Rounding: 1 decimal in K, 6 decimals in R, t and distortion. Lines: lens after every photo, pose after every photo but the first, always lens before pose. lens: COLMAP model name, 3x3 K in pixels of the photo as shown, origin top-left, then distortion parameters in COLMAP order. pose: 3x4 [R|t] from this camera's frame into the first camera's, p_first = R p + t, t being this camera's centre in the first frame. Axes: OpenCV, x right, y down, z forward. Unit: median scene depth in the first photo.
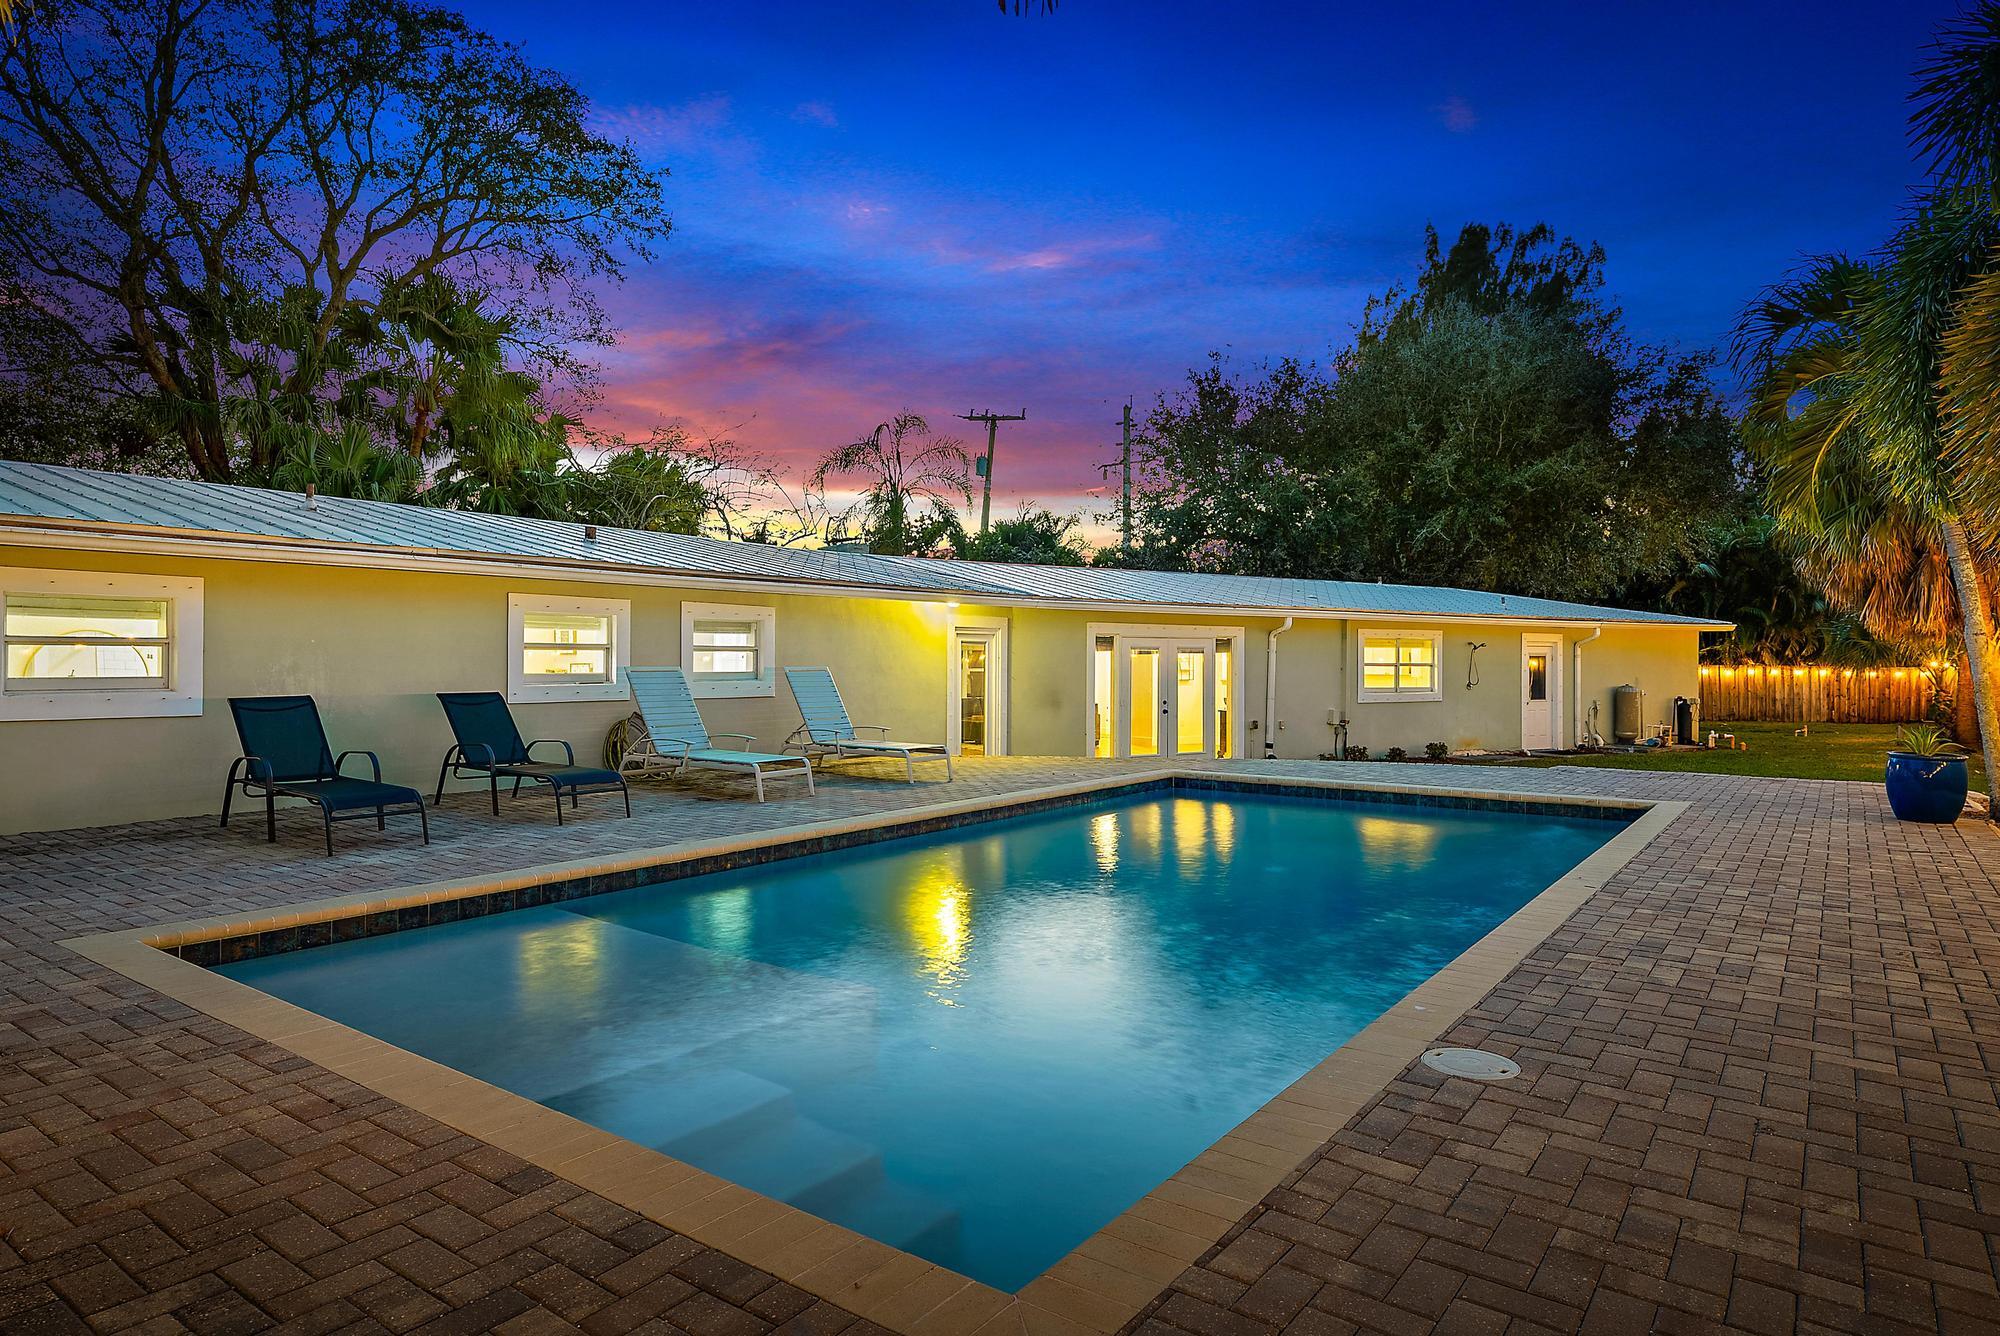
lens RADIAL K [[1180.0, 0, 1000.0], [0, 1180.0, 668.0], [0, 0, 1]] dist [0.004120, 0.000659]
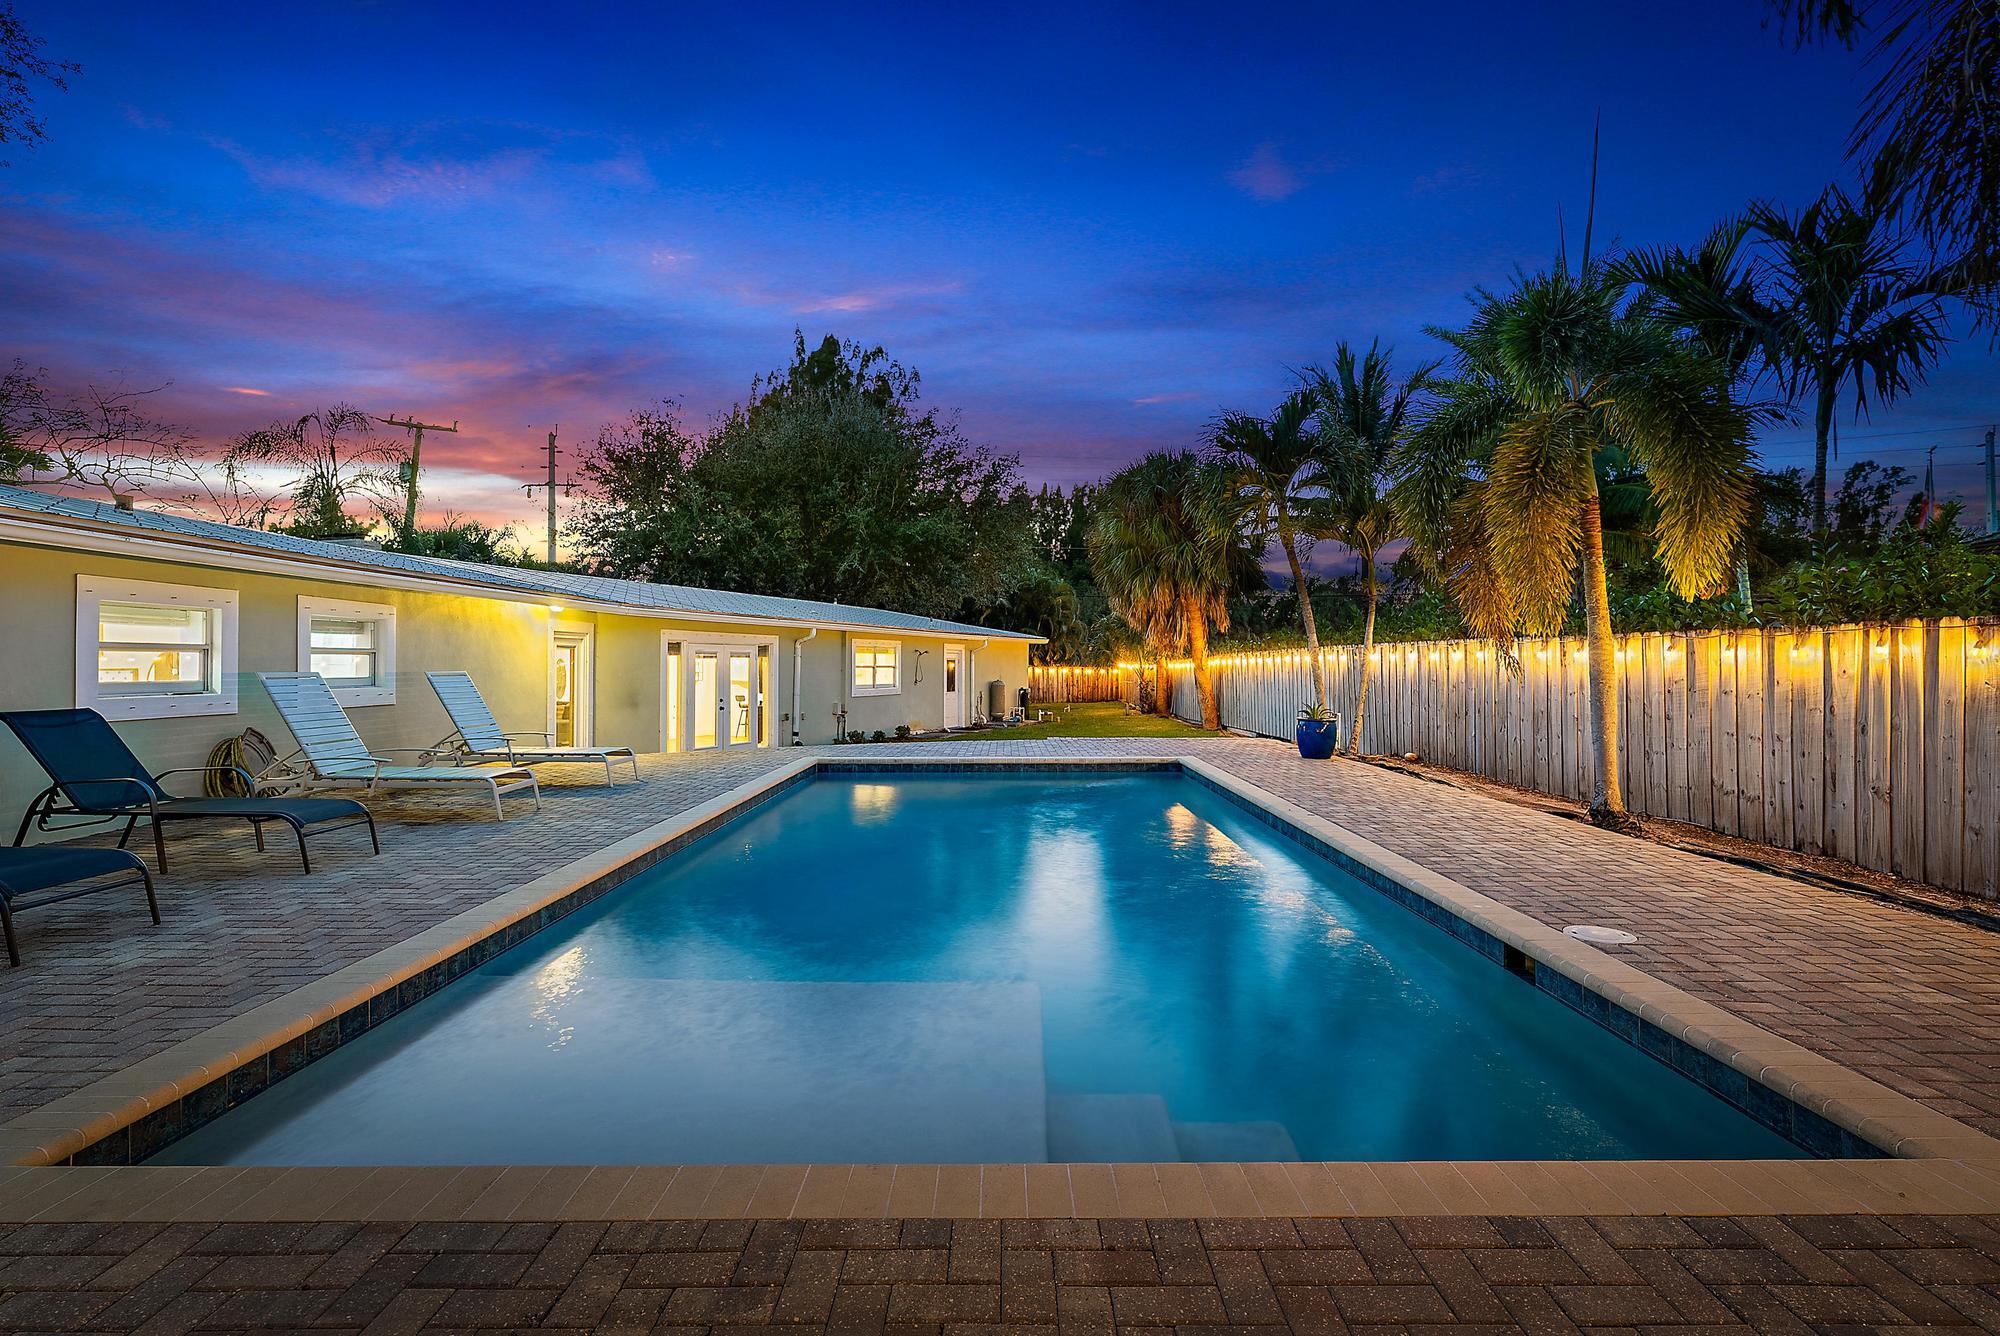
lens RADIAL K [[934.9, 0, 989.8], [0, 934.9, 664.4], [0, 0, 1]] dist [-0.001006, -0.000051]
pose [[0.792719, -0.002207, 0.609584, -0.205700], [0.005704, 0.999977, -0.003796, -0.000856], [-0.609561, 0.006486, 0.792713, 0.119210]]
